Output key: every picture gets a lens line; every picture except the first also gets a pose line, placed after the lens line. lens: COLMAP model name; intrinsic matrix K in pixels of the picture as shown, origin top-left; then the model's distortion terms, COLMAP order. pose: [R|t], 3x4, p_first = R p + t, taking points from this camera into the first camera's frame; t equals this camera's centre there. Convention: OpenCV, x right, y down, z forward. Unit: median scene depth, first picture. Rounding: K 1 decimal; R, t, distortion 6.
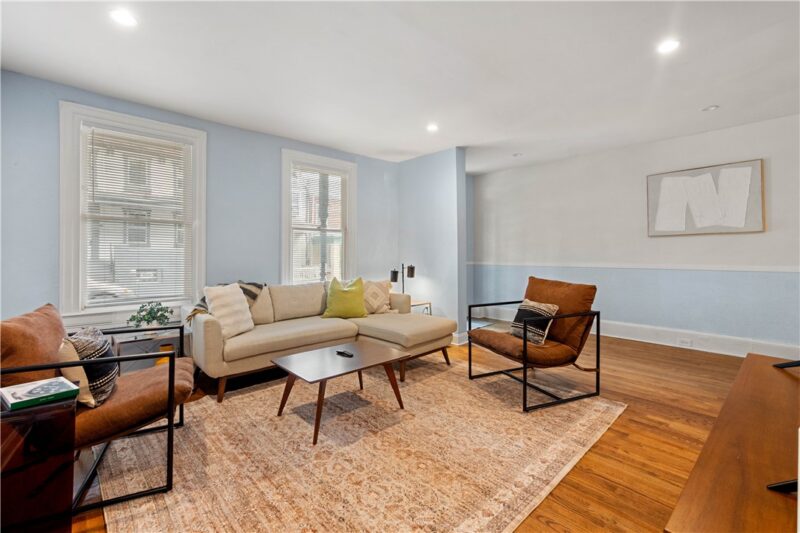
lens RADIAL K [[350.1, 0, 400.2], [0, 350.1, 259.9], [0, 0, 1]] dist [0.000150, -0.000009]
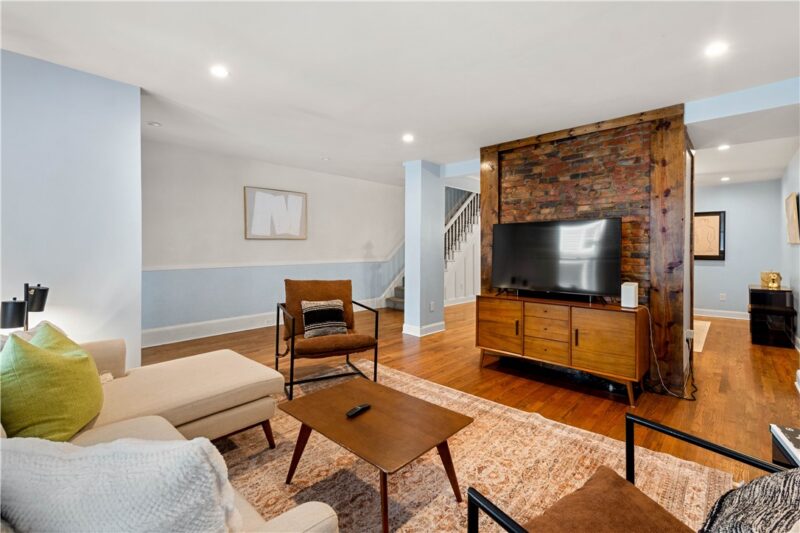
lens RADIAL K [[350.1, 0, 400.5], [0, 350.1, 264.8], [0, 0, 1]] dist [0.000150, -0.000009]
pose [[-0.058419, -0.046916, 0.997189, -0.703111], [0.019025, 0.998661, 0.048099, -0.040968], [-0.998111, 0.021781, -0.057448, 0.810806]]
